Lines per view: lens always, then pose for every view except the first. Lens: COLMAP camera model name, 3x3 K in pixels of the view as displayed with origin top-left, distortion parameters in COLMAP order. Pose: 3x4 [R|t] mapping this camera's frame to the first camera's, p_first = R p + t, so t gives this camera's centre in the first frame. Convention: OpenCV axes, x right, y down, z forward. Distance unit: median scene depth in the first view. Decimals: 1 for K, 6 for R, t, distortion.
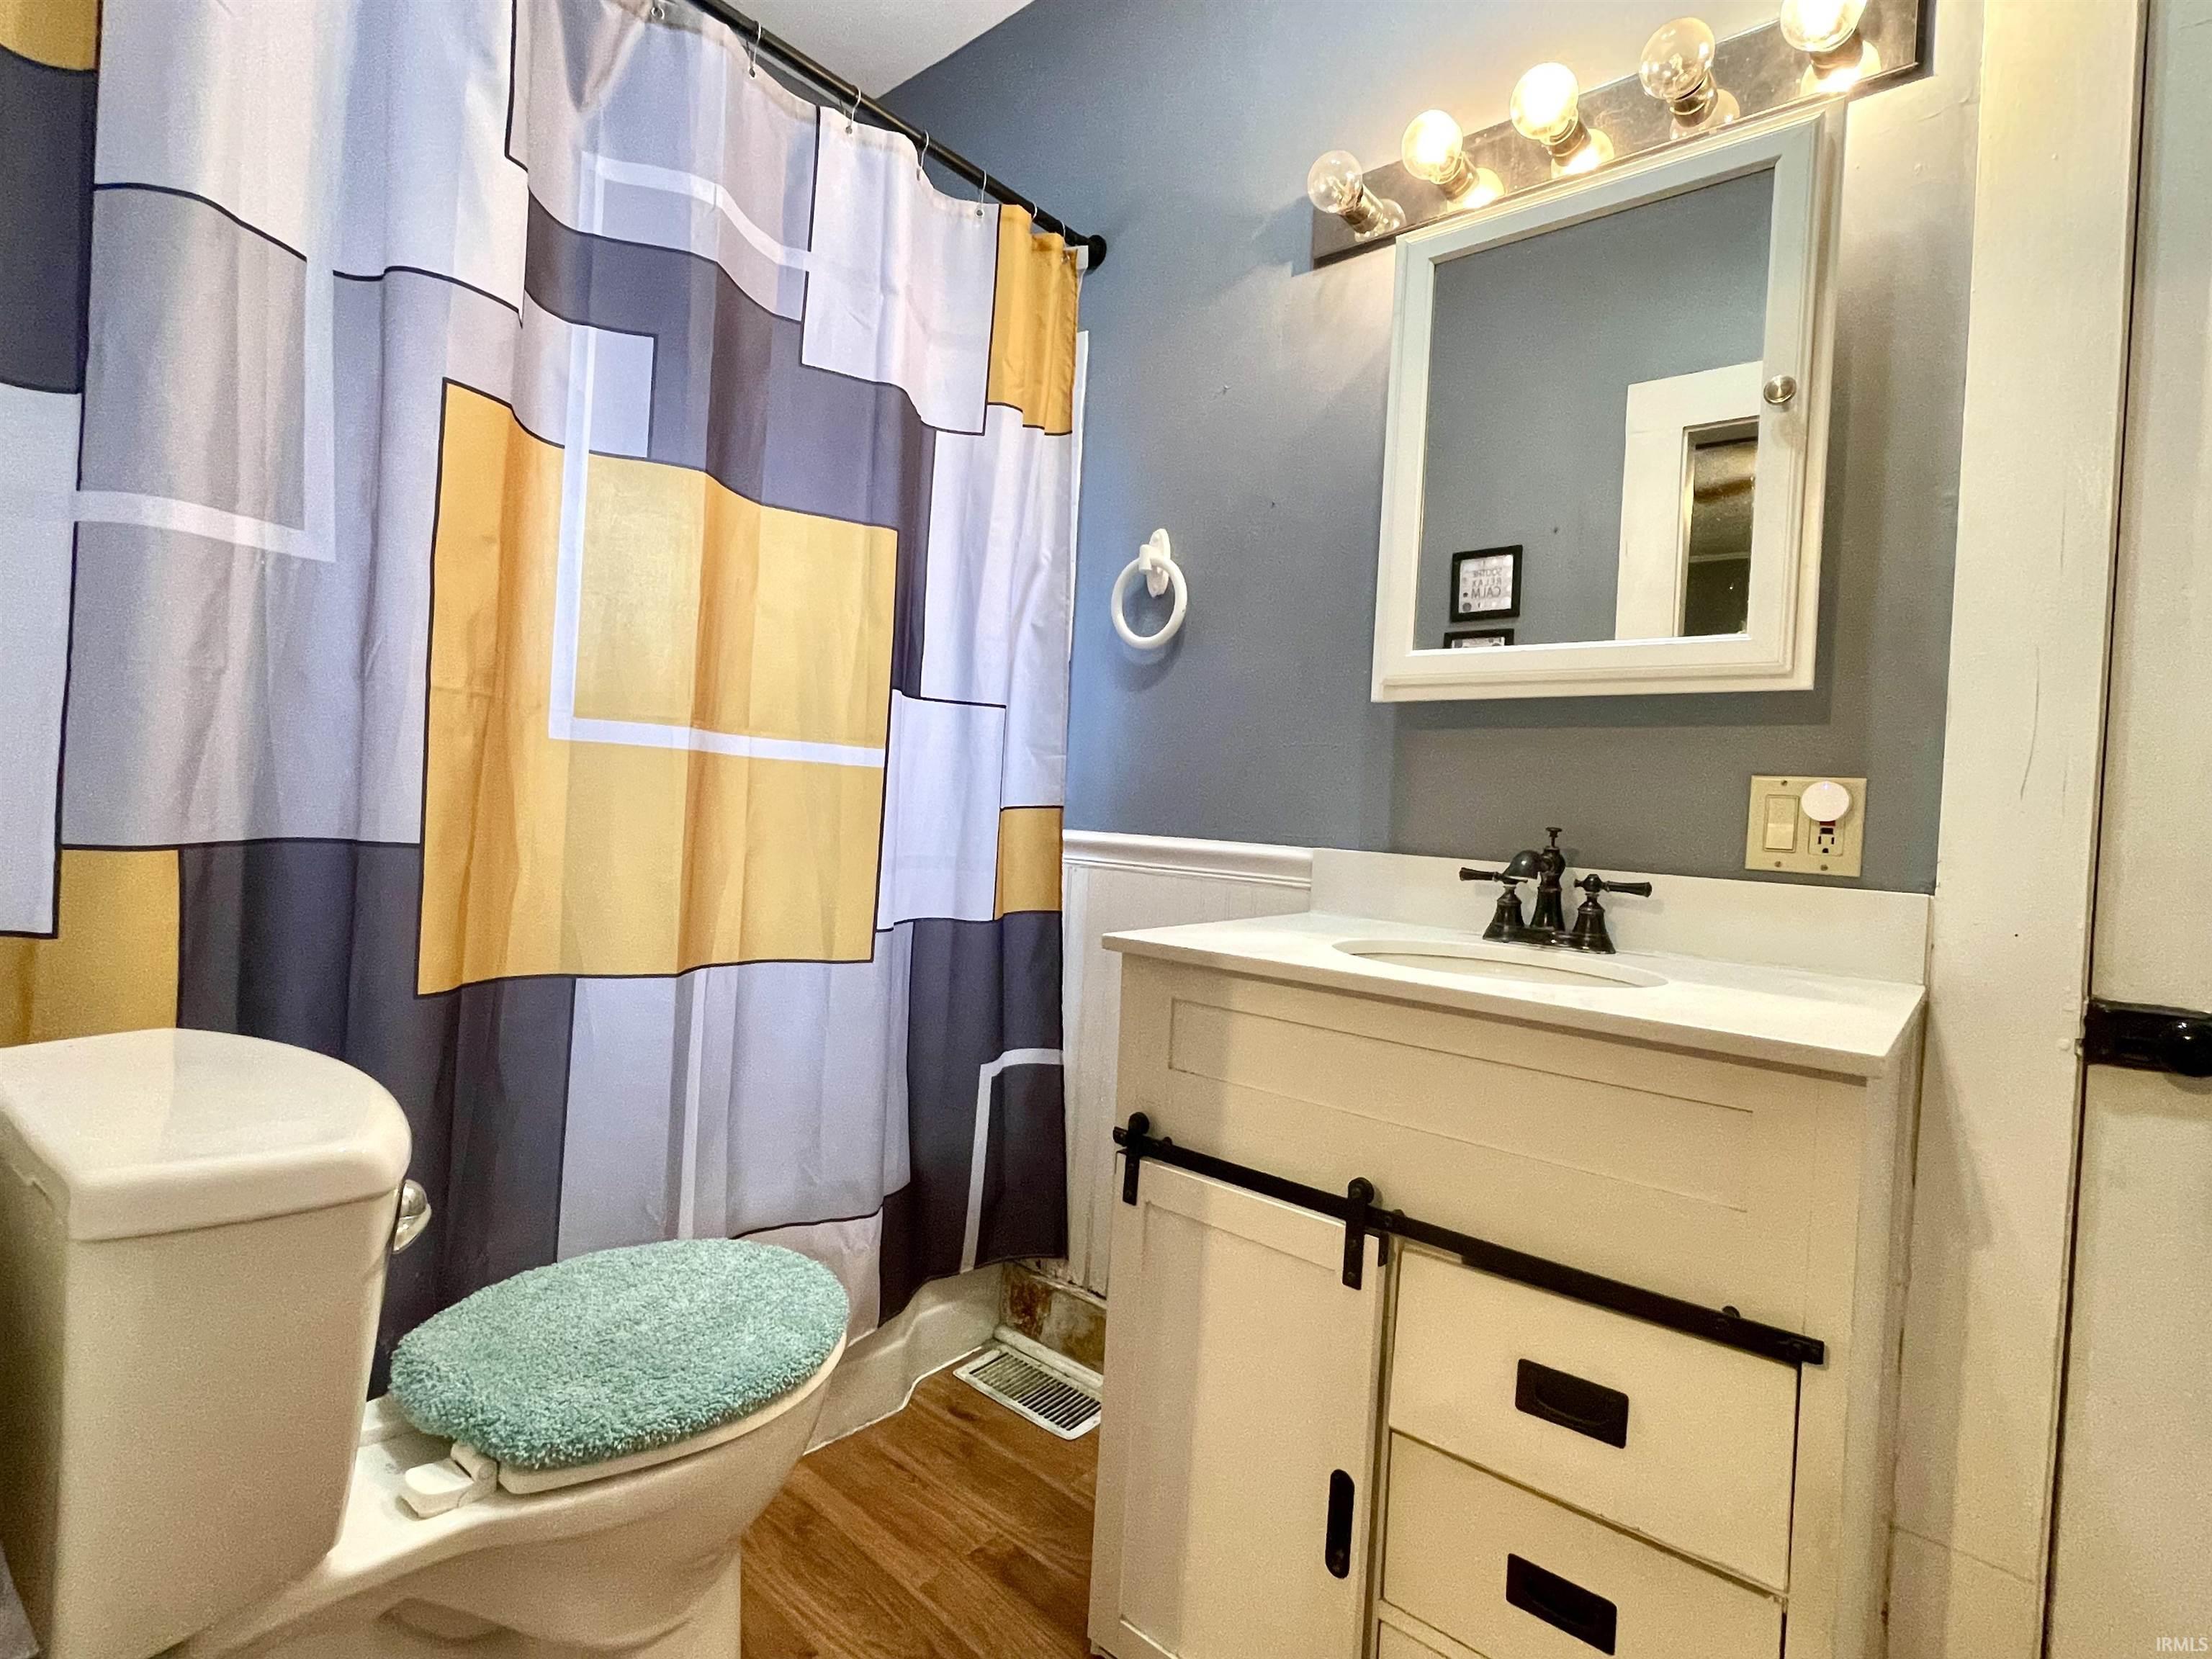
lens RADIAL K [[1078.2, 0, 1108.6], [0, 1078.2, 824.2], [0, 0, 1]] dist [0.002997, 0.000769]
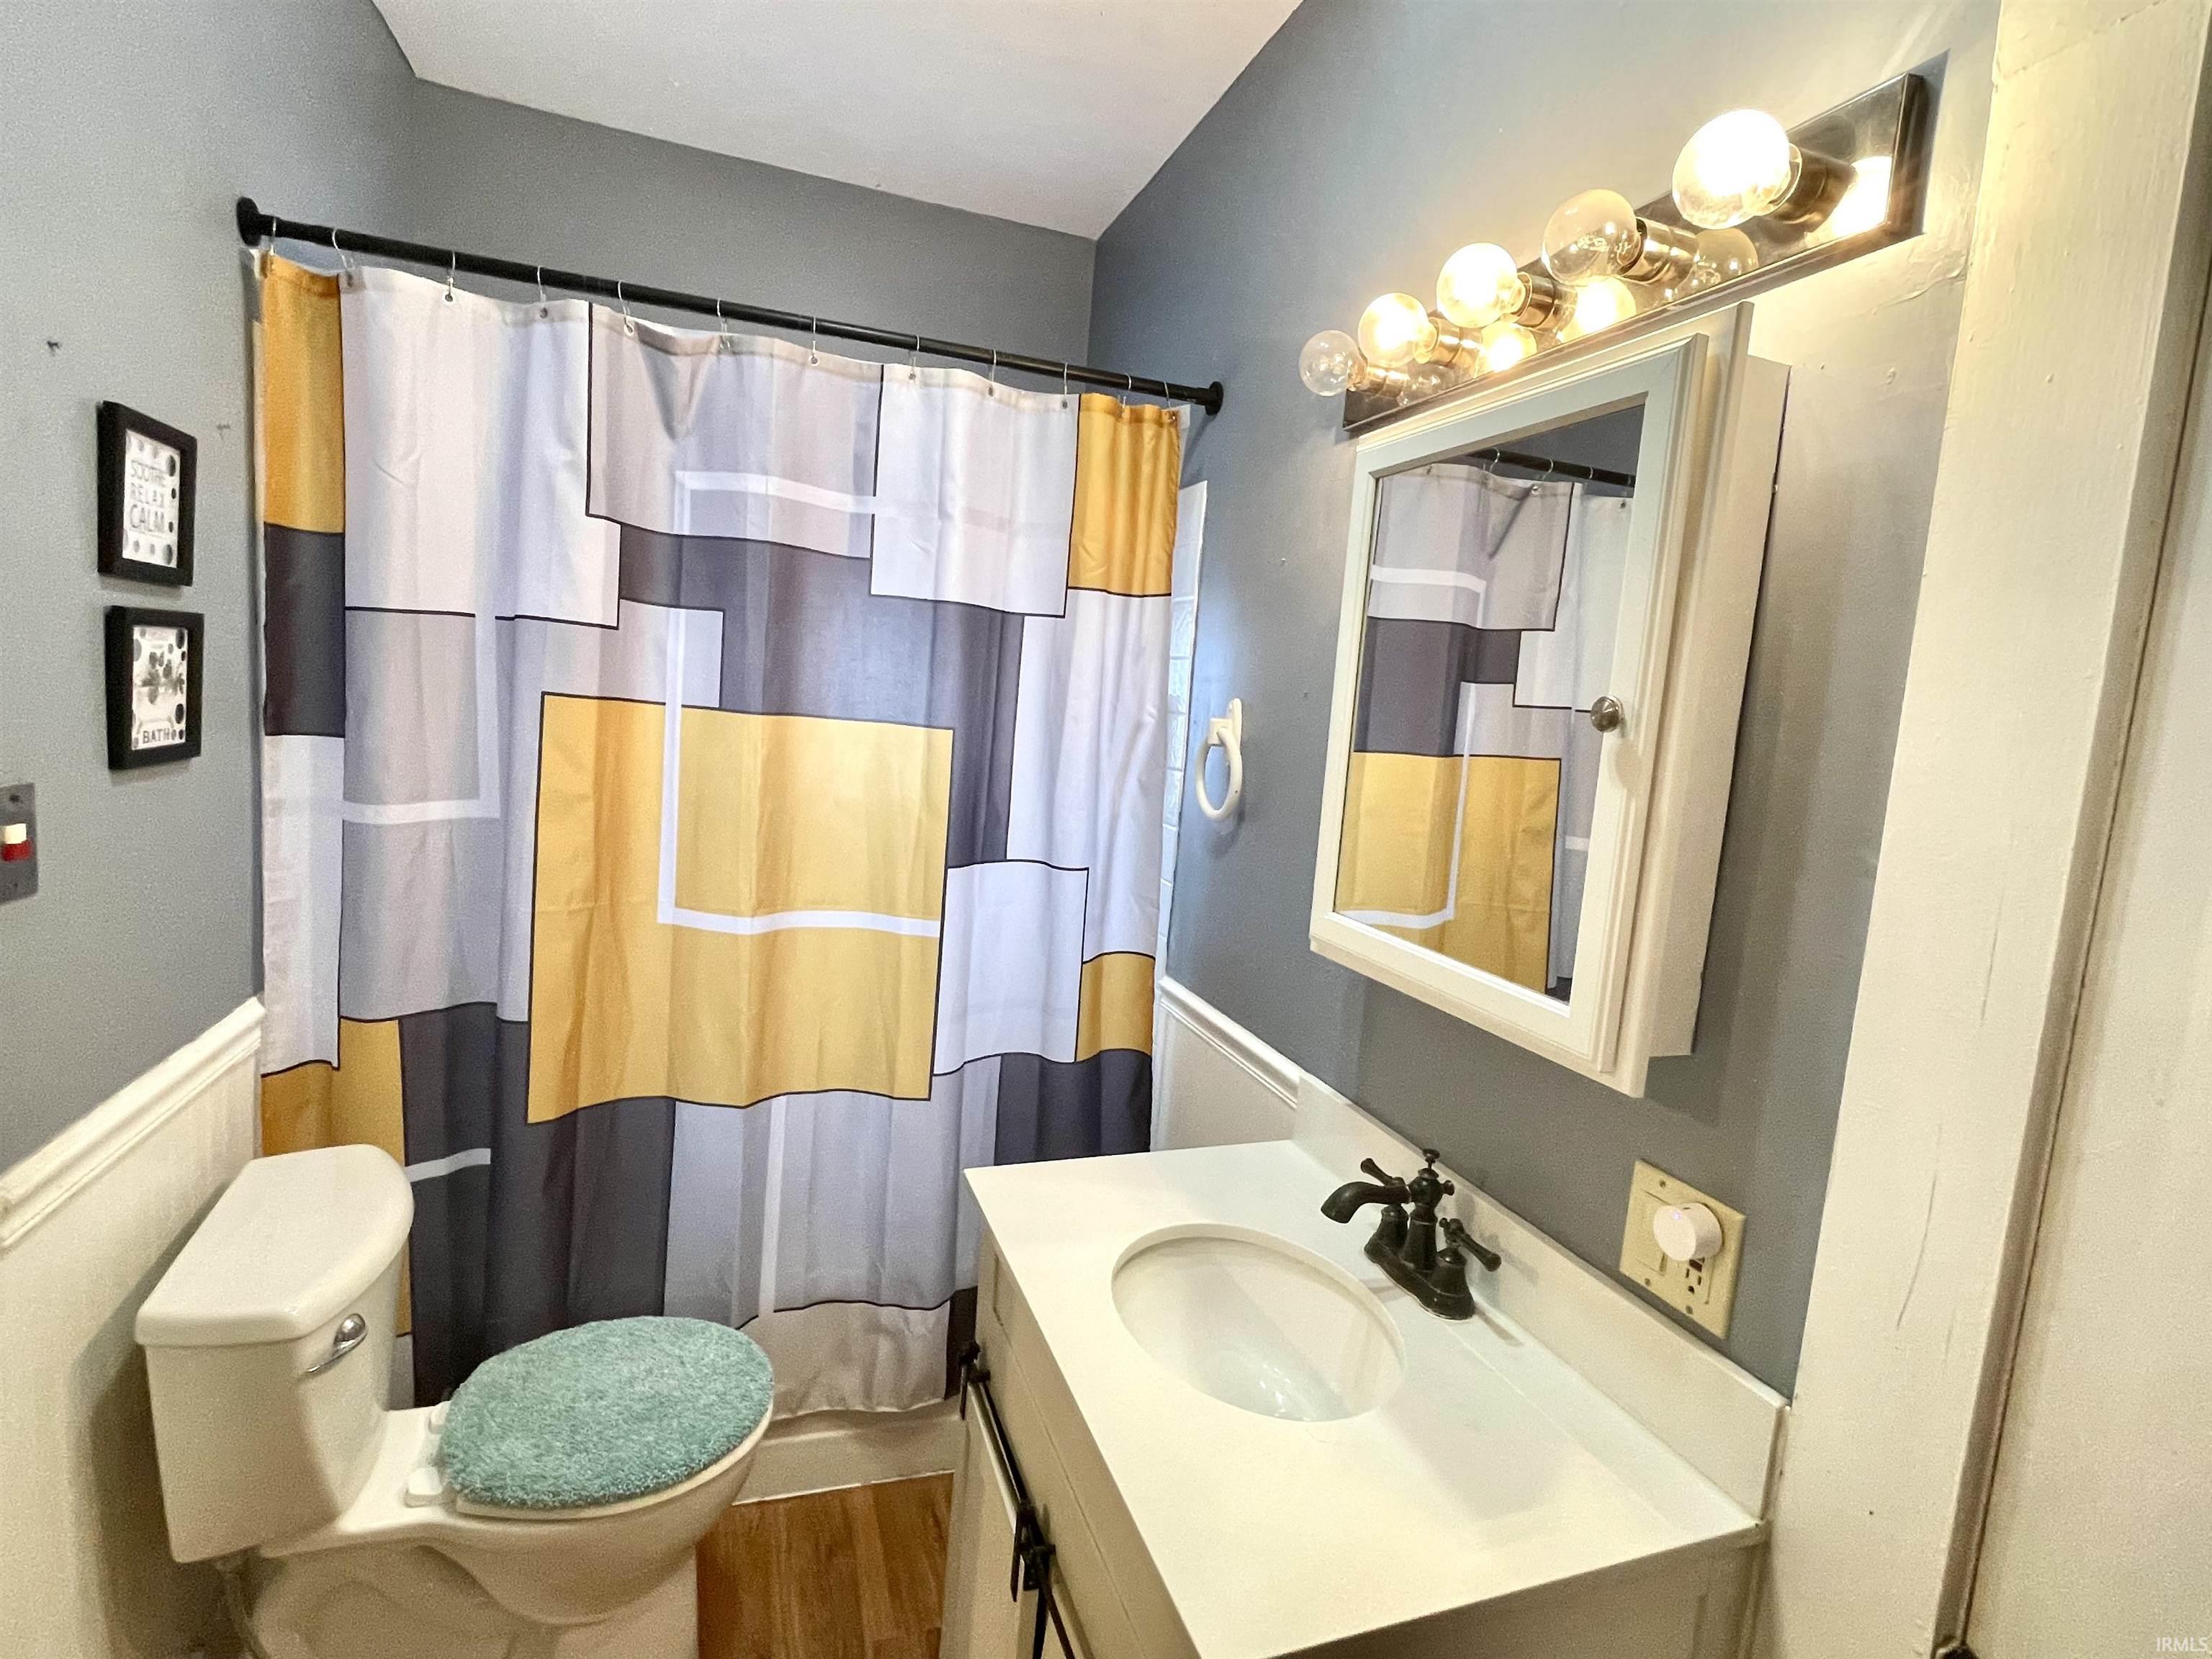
lens RADIAL K [[1078.2, 0, 1109.5], [0, 1078.2, 826.9], [0, 0, 1]] dist [0.002997, 0.000769]
pose [[0.863992, 0.071005, -0.498474, 0.605975], [-0.036215, 0.996206, 0.079133, -0.316982], [0.502202, -0.050318, 0.863285, 0.133191]]
